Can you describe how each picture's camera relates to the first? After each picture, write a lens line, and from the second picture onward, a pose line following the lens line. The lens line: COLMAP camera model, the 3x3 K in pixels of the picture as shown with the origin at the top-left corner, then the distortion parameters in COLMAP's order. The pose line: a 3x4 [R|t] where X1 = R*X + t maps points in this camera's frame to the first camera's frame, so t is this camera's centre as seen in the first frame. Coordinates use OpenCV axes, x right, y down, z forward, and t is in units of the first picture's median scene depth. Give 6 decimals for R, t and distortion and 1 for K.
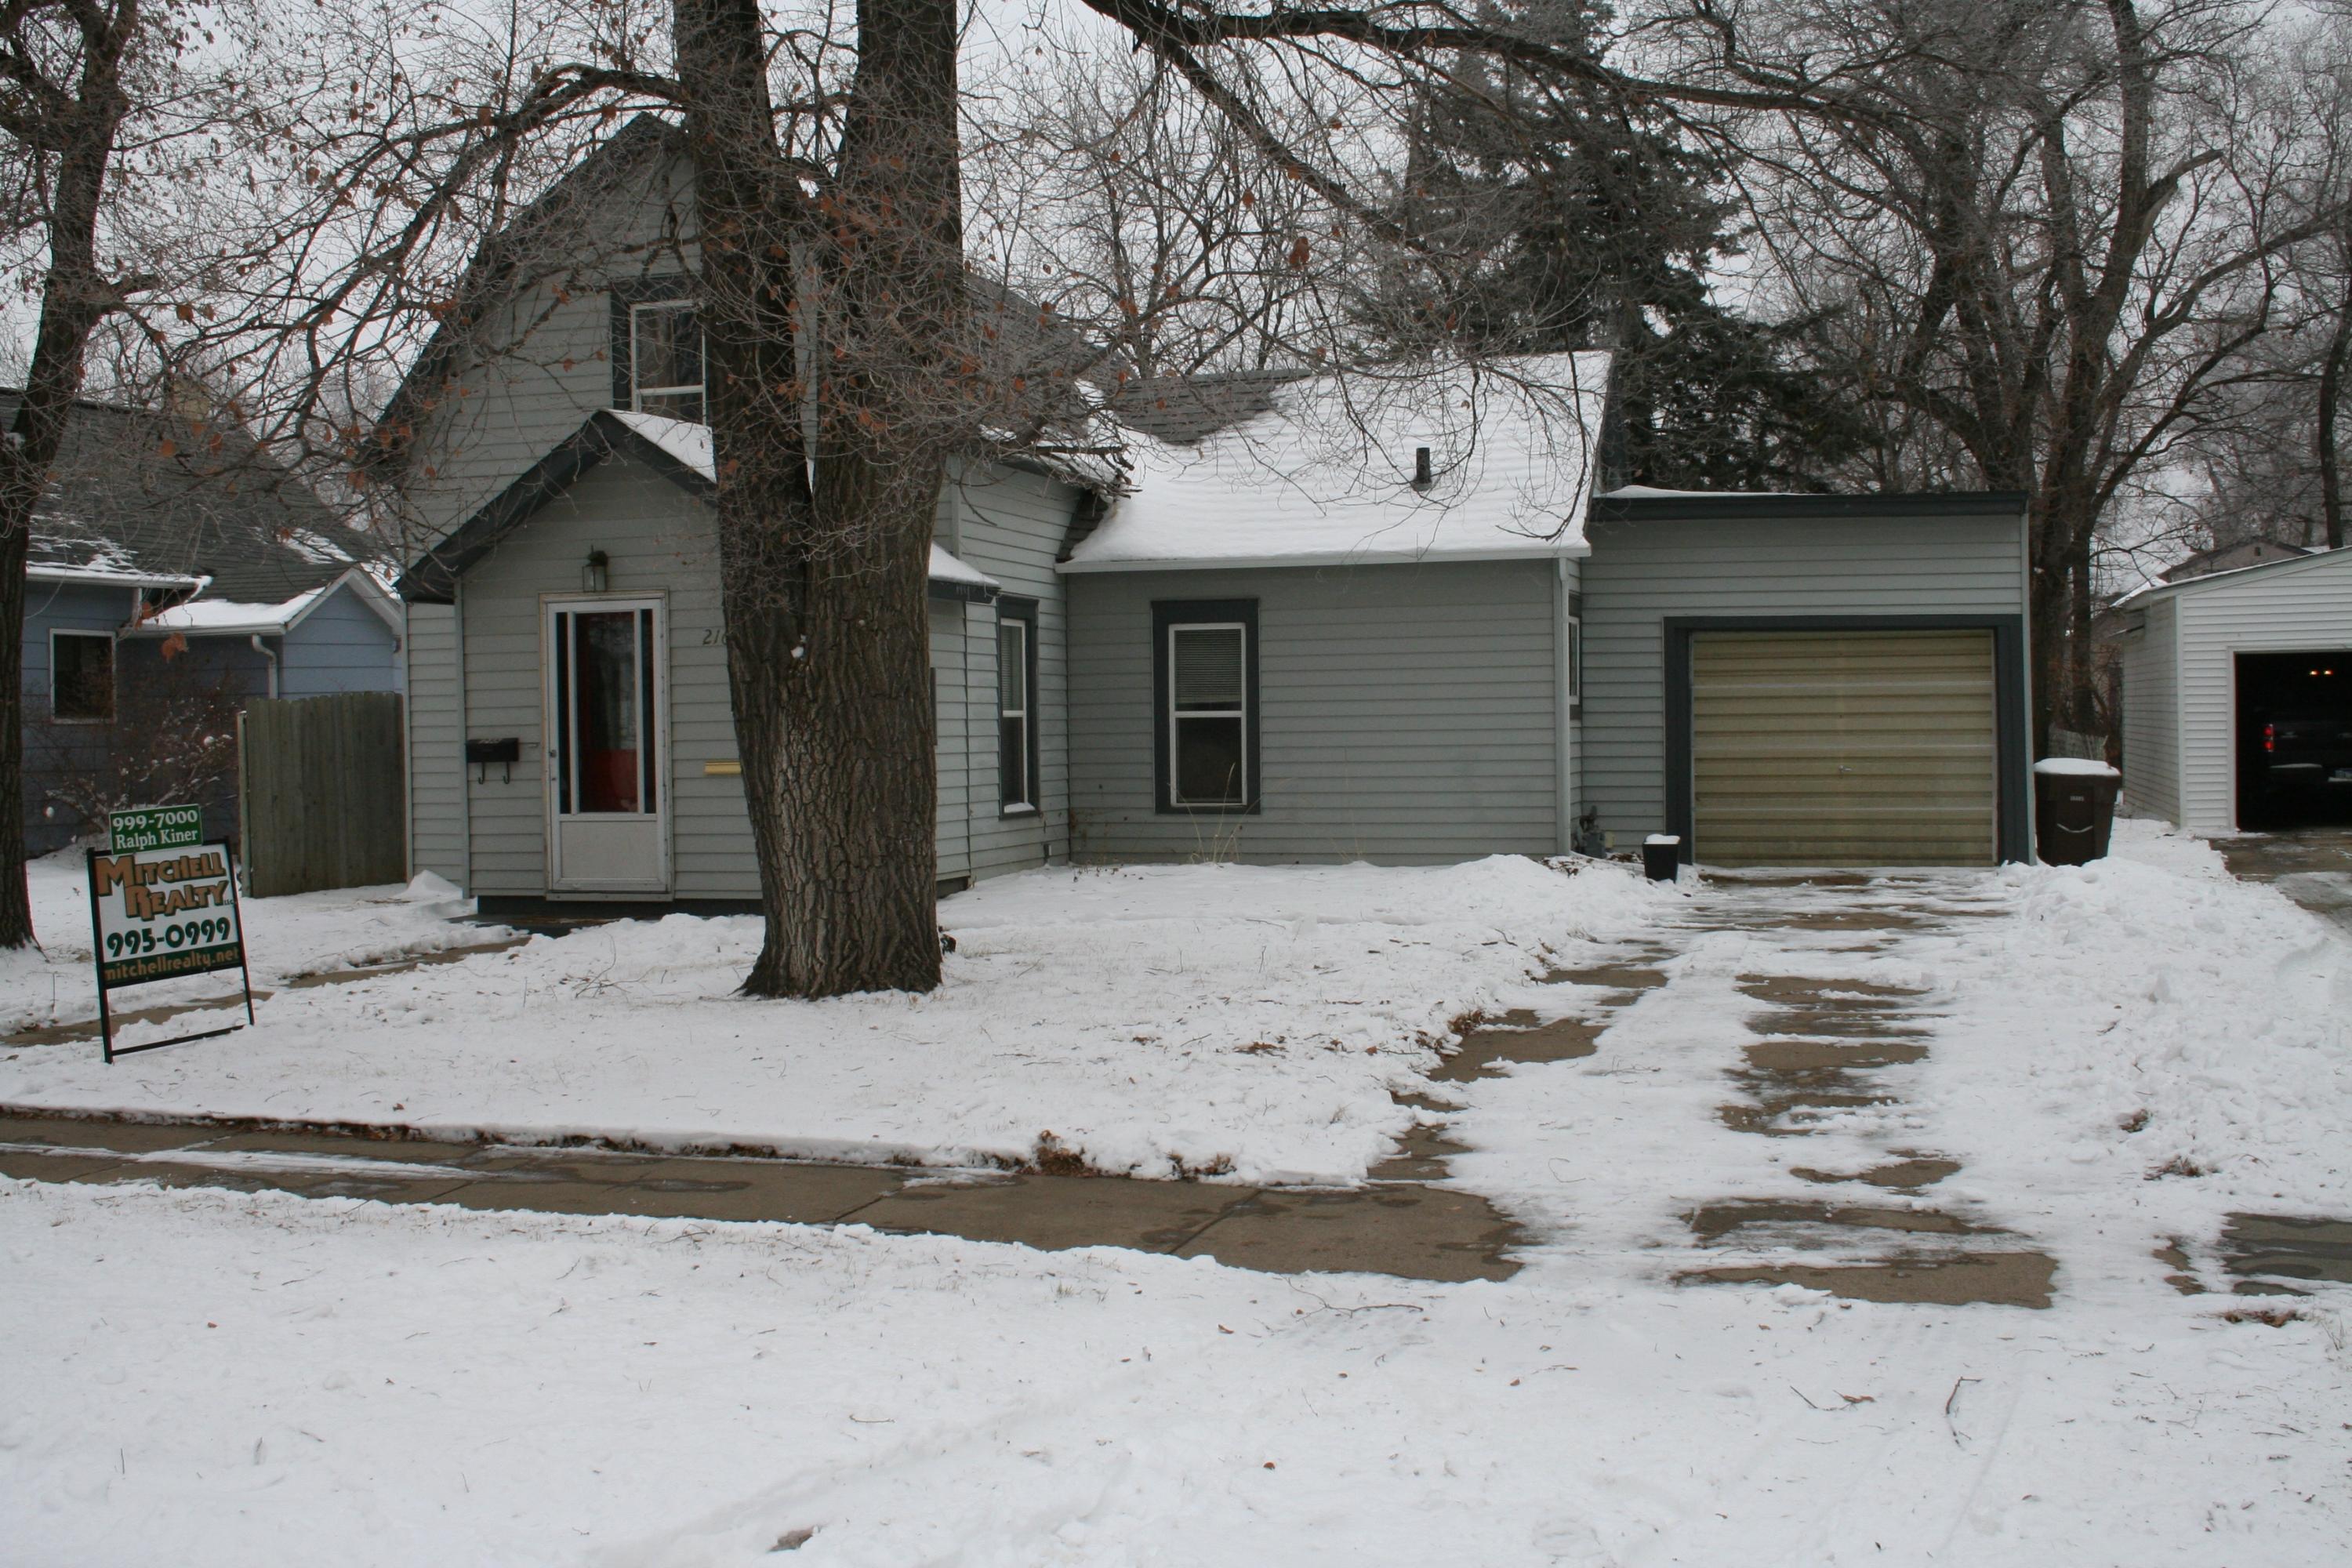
lens RADIAL K [[2328.5, 0, 1176.0], [0, 2328.5, 784.0], [0, 0, 1]] dist [-0.075927, -0.000325]
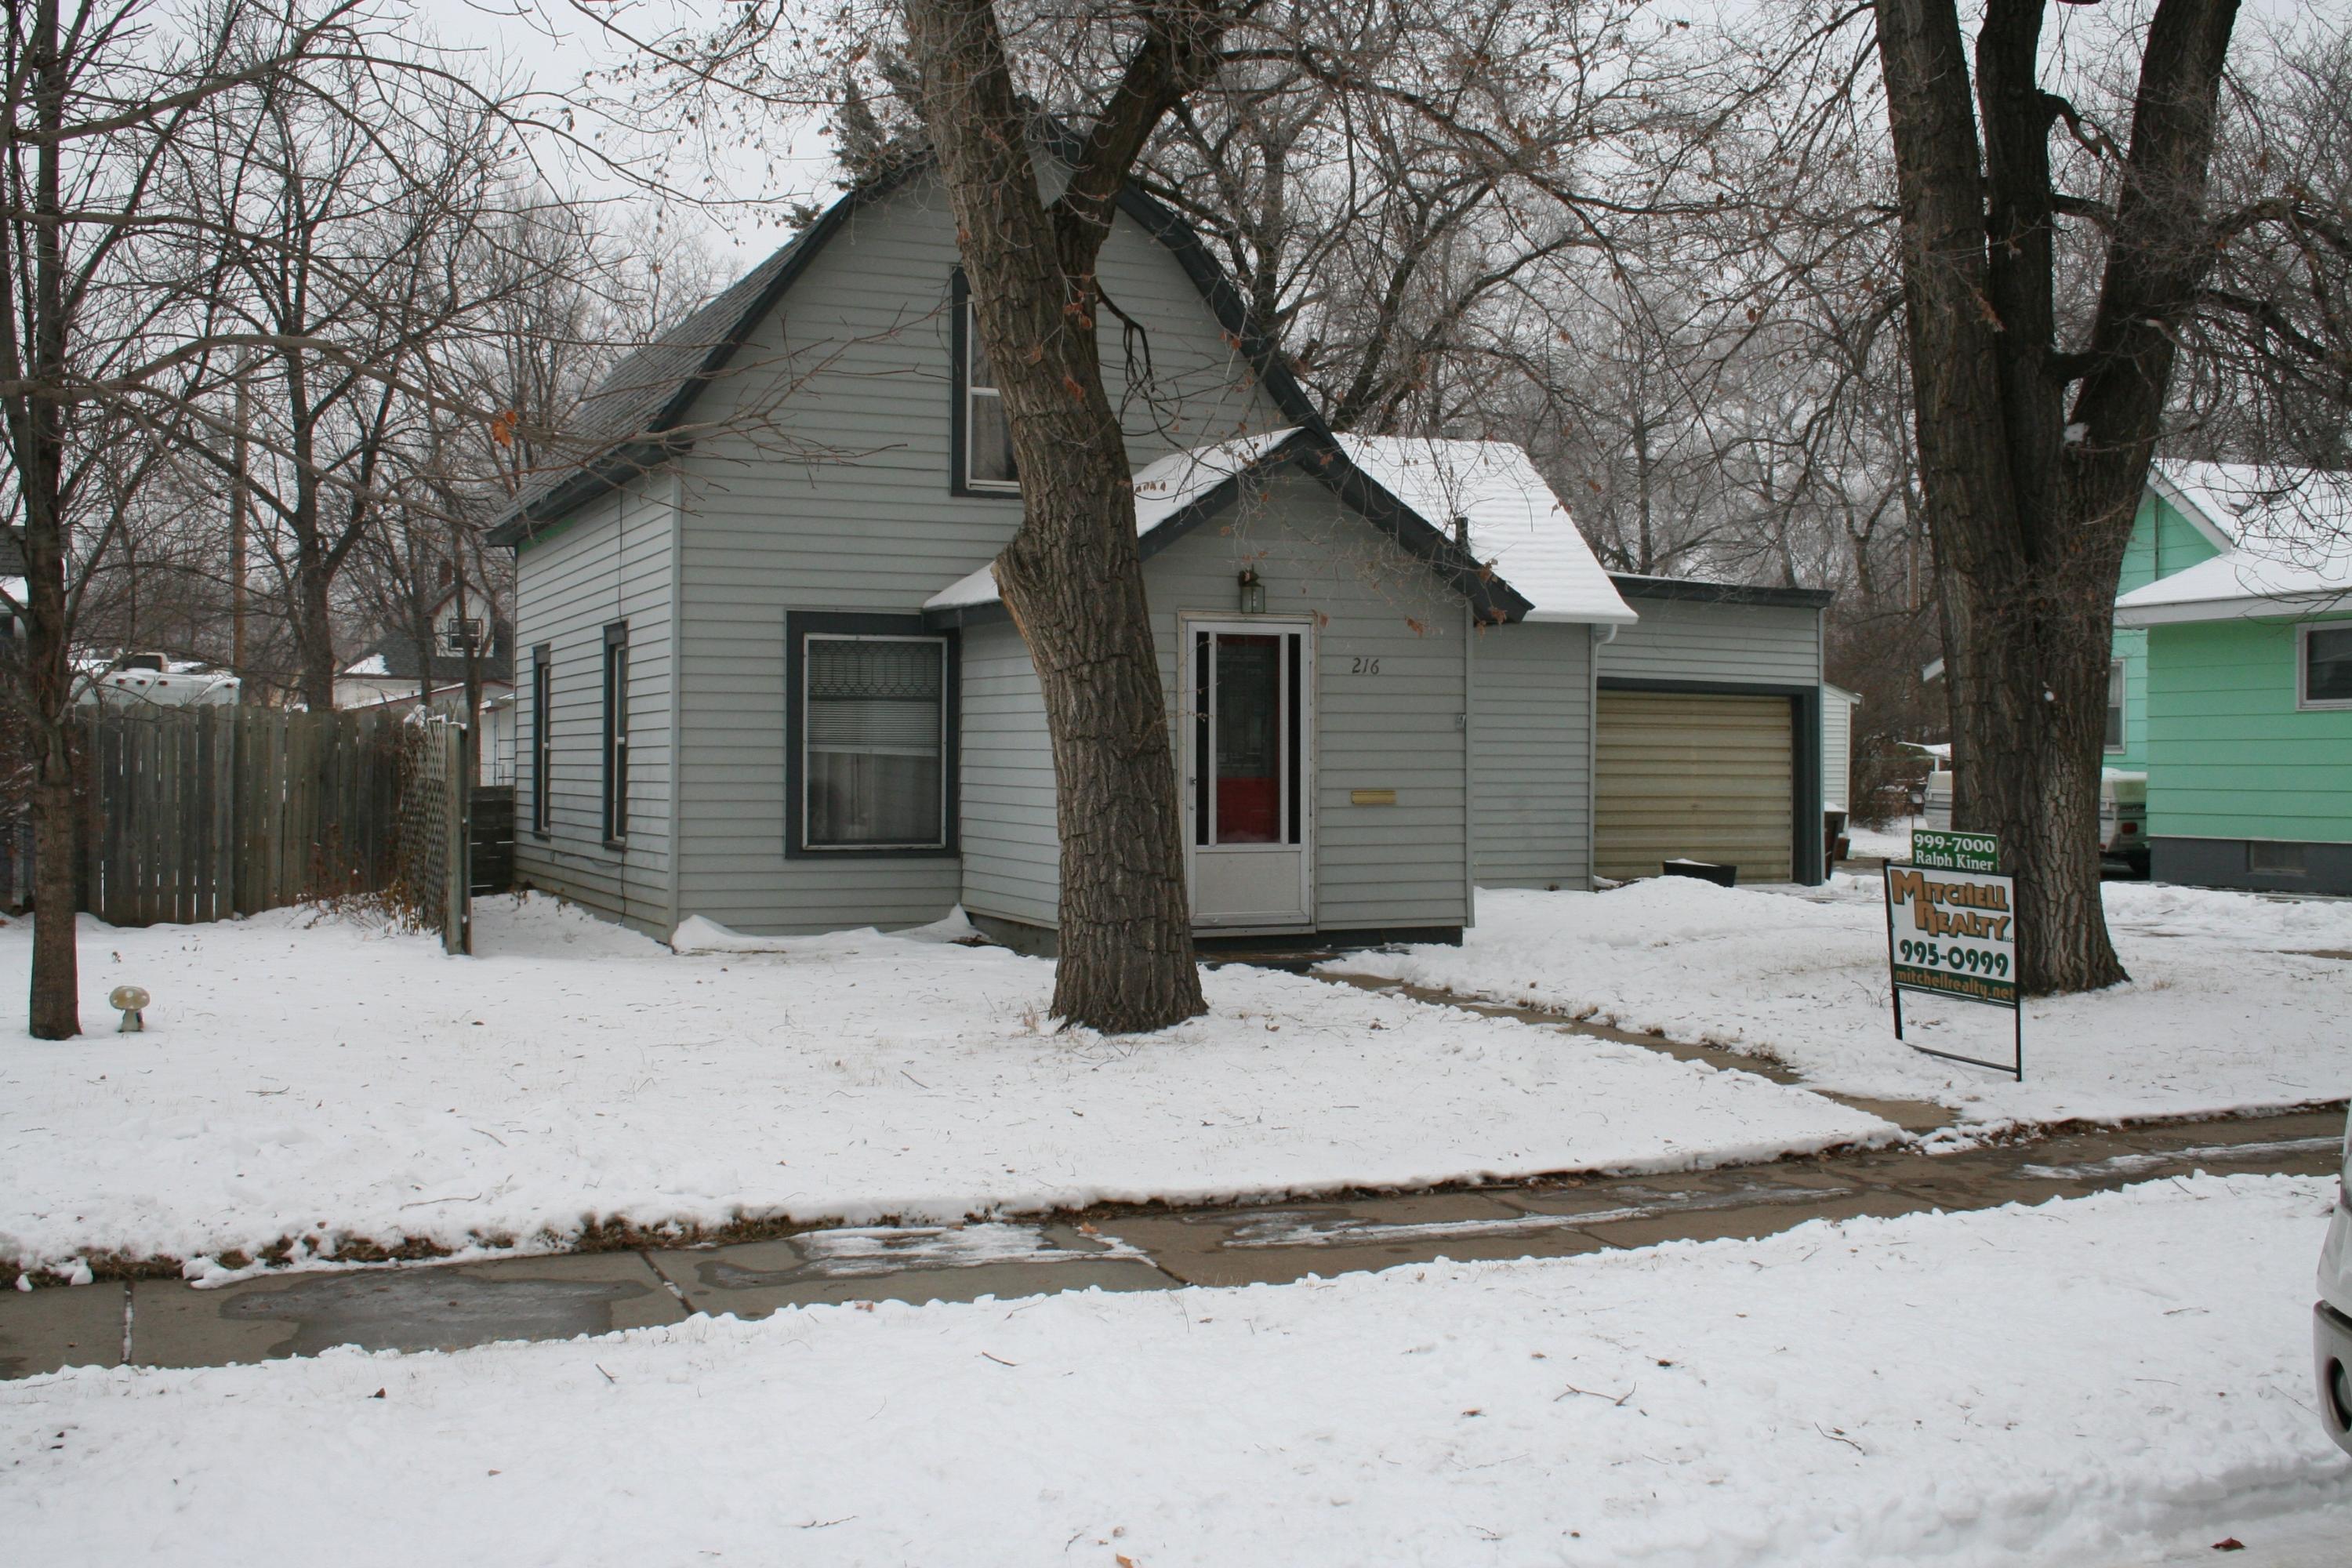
lens RADIAL K [[2339.3, 0, 1176.0], [0, 2339.3, 784.0], [0, 0, 1]] dist [-0.004635, -0.001296]
pose [[0.759251, 0.010427, 0.650715, -0.900890], [0.002853, 0.999809, -0.019350, 0.006378], [-0.650792, 0.016547, 0.759076, 0.285791]]
